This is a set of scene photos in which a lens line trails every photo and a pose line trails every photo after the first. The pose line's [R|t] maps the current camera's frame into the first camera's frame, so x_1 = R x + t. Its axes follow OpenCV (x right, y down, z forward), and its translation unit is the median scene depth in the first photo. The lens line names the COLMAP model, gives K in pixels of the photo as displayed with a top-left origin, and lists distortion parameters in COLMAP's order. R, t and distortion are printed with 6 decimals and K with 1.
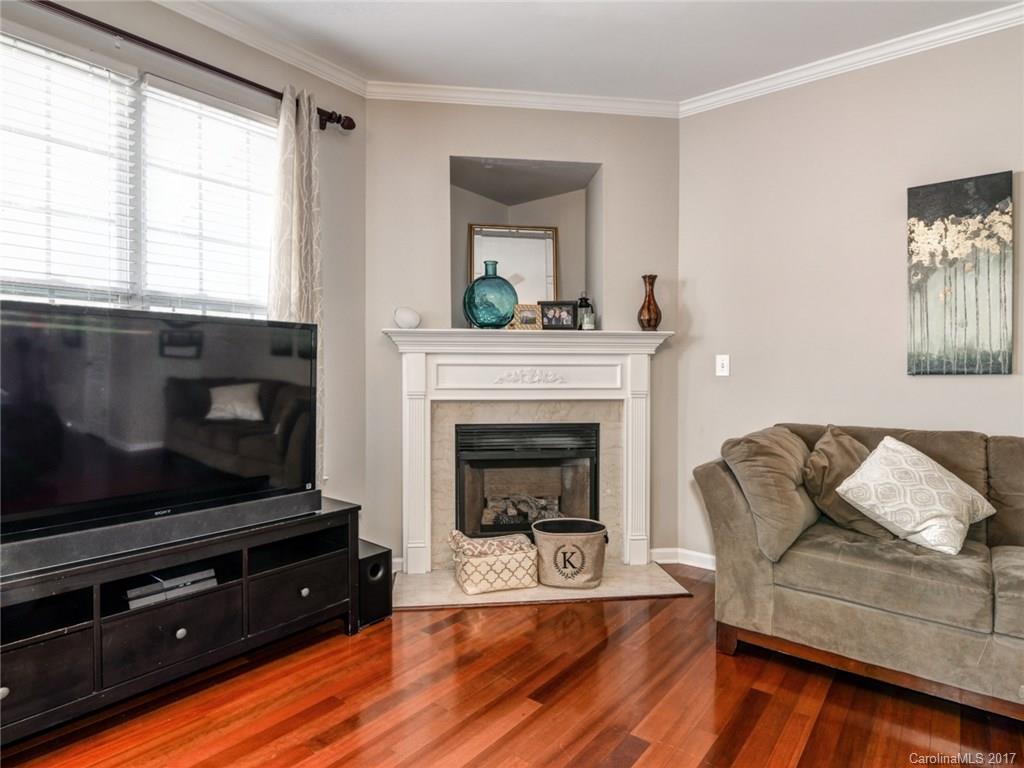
lens RADIAL K [[565.5, 0, 522.1], [0, 565.5, 386.6], [0, 0, 1]] dist [-0.017502, 0.001127]
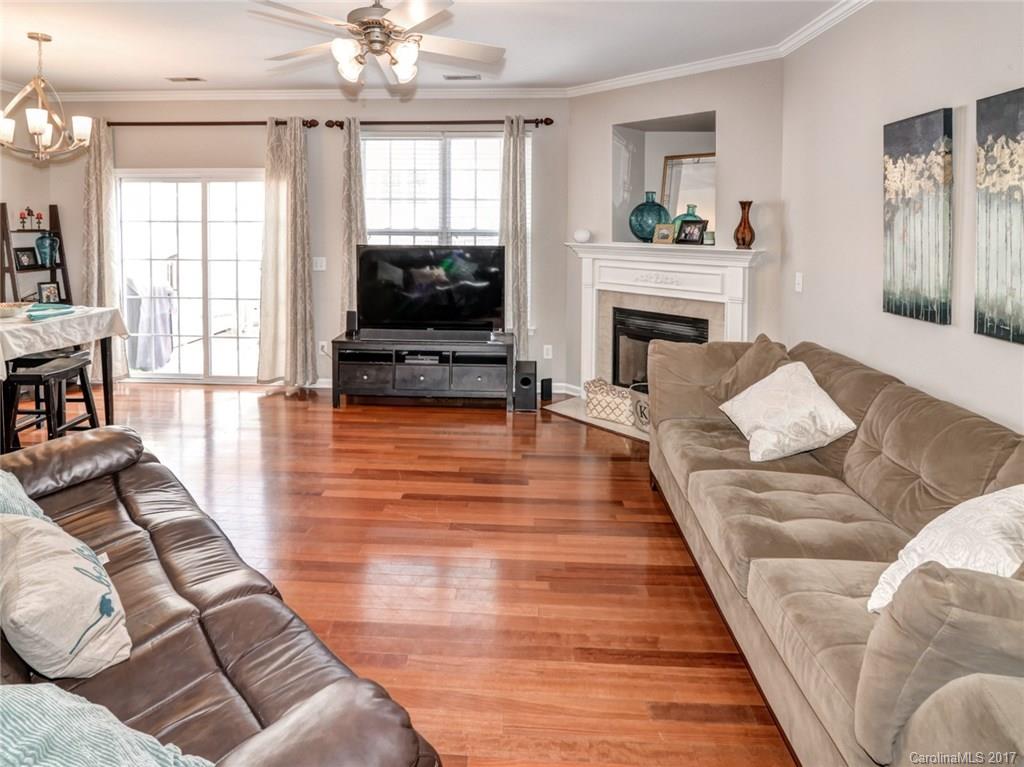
lens RADIAL K [[583.8, 0, 512.4], [0, 583.8, 266.1], [0, 0, 1]] dist [0.000993, 0.000327]
pose [[0.603865, 0.063476, -0.794555, 1.109743], [-0.030566, 0.997935, 0.056493, -0.140352], [0.796500, -0.009828, 0.604559, -0.153278]]
